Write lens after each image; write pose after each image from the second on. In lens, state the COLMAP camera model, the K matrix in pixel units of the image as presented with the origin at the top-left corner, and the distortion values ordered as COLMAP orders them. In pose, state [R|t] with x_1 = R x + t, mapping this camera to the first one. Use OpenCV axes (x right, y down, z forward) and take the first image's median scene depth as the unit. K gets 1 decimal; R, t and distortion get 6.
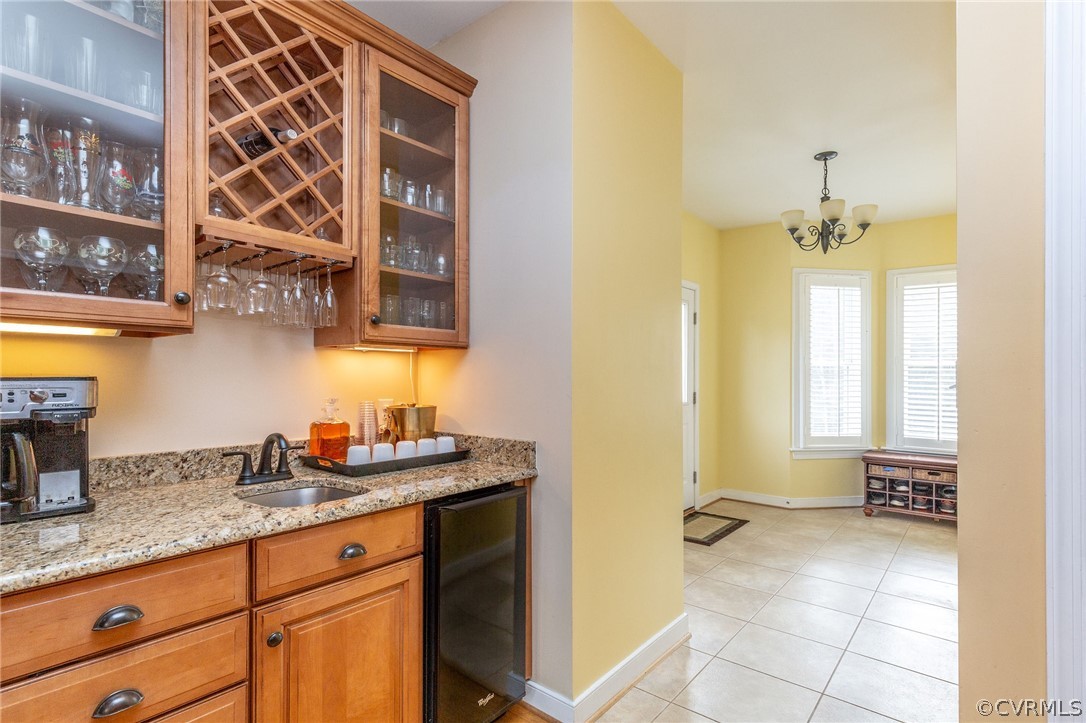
lens RADIAL K [[495.6, 0, 547.4], [0, 495.6, 372.5], [0, 0, 1]] dist [-0.004392, -0.000795]
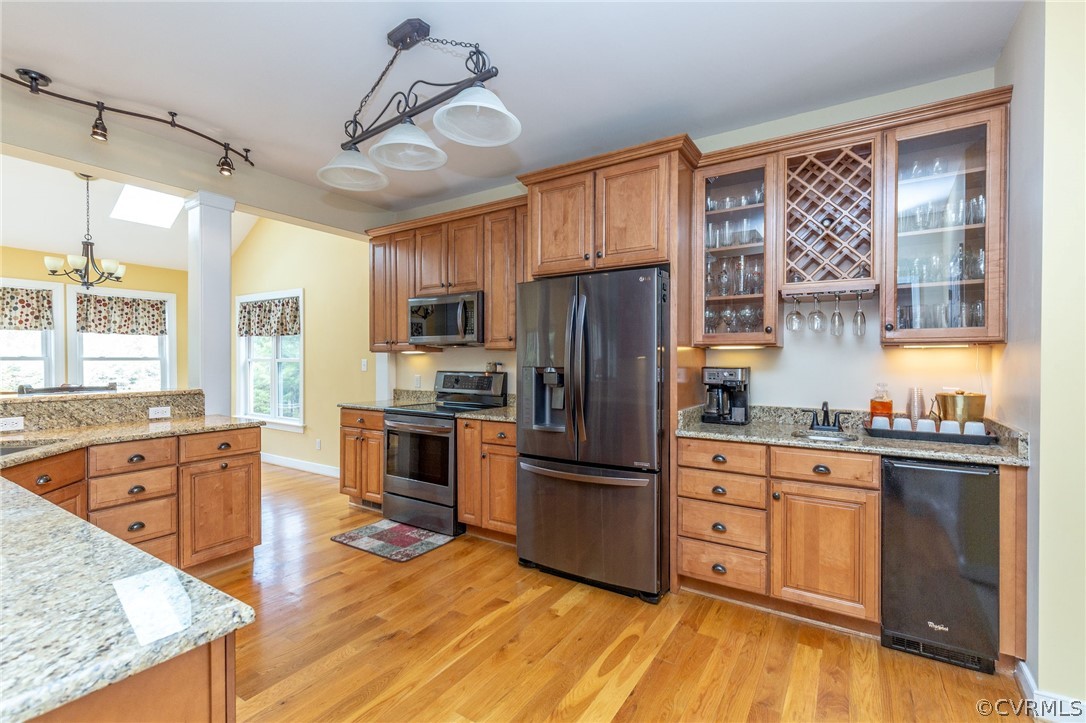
lens RADIAL K [[489.2, 0, 539.0], [0, 489.2, 364.2], [0, 0, 1]] dist [0.000670, 0.000251]
pose [[0.090854, 0.005726, -0.995848, 1.047690], [0.011374, 0.999912, 0.006787, -0.028355], [0.995799, -0.011944, 0.090781, -0.125584]]
